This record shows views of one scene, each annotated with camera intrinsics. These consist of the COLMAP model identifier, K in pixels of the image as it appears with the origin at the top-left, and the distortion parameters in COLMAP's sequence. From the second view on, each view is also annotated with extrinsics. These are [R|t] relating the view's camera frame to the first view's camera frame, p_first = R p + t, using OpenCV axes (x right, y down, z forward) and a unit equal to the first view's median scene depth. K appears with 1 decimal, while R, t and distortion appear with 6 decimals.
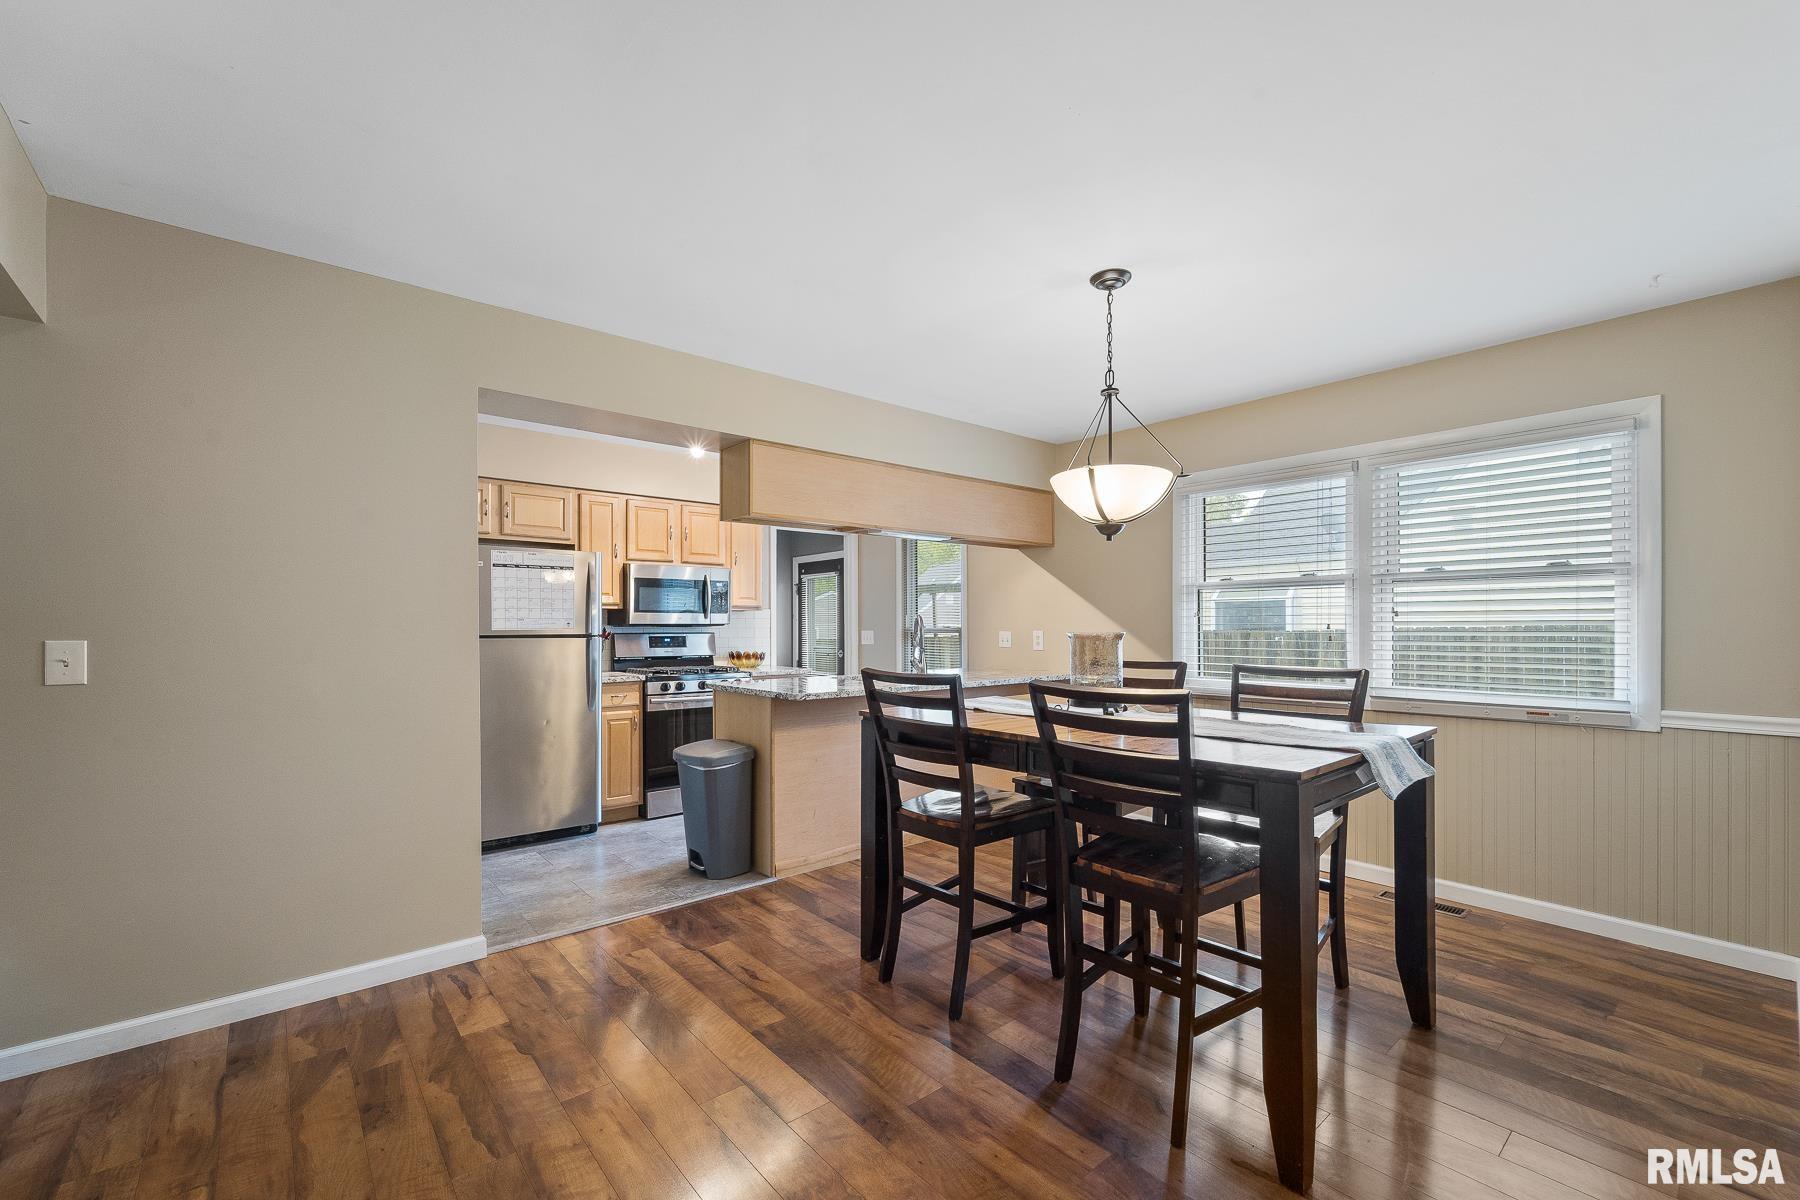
lens RADIAL K [[746.8, 0, 887.4], [0, 746.8, 621.5], [0, 0, 1]] dist [-0.000407, -0.000054]
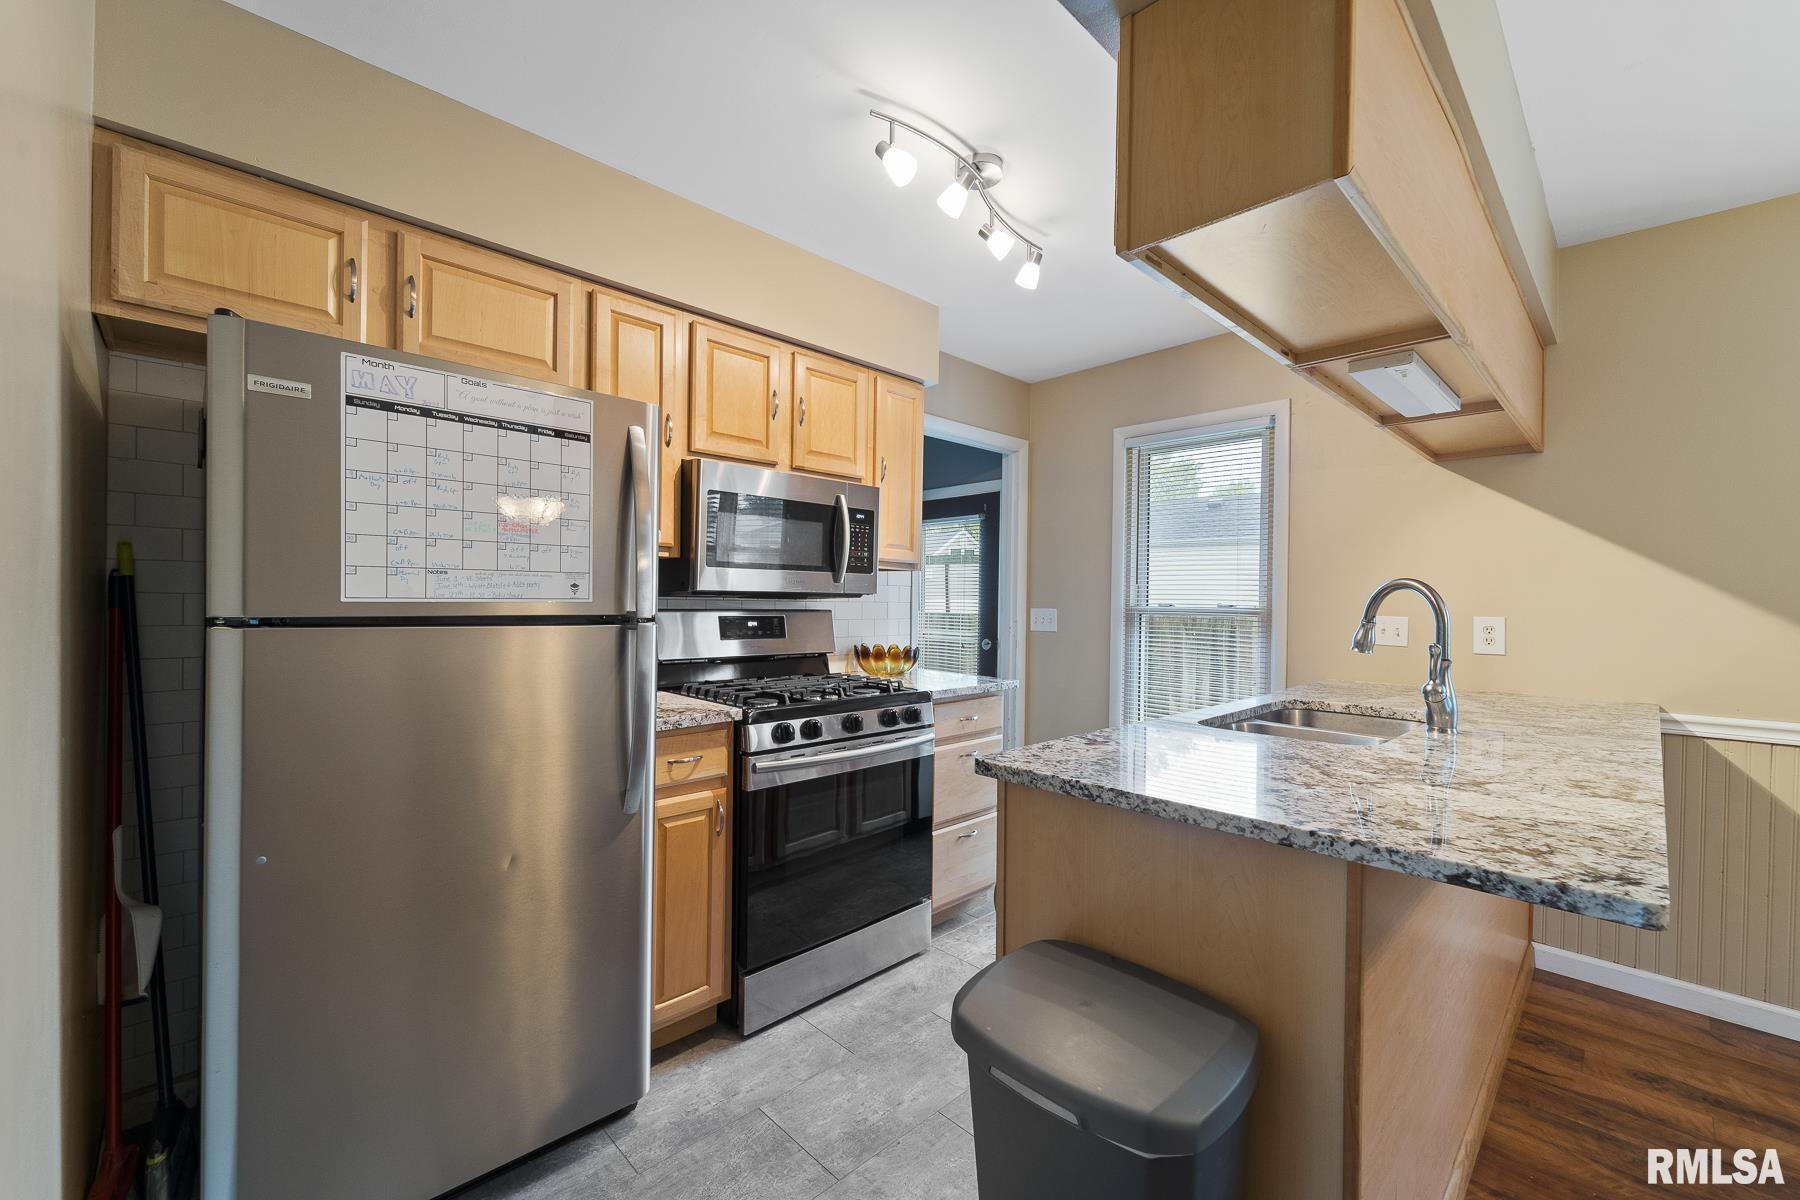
lens RADIAL K [[726.8, 0, 900.0], [0, 726.8, 600.0], [0, 0, 1]] dist [-0.000531, -0.000140]
pose [[0.996767, 0.014335, 0.079052, -0.265969], [-0.014784, 0.999878, 0.005092, 0.004745], [-0.078969, -0.006244, 0.996857, 0.566076]]
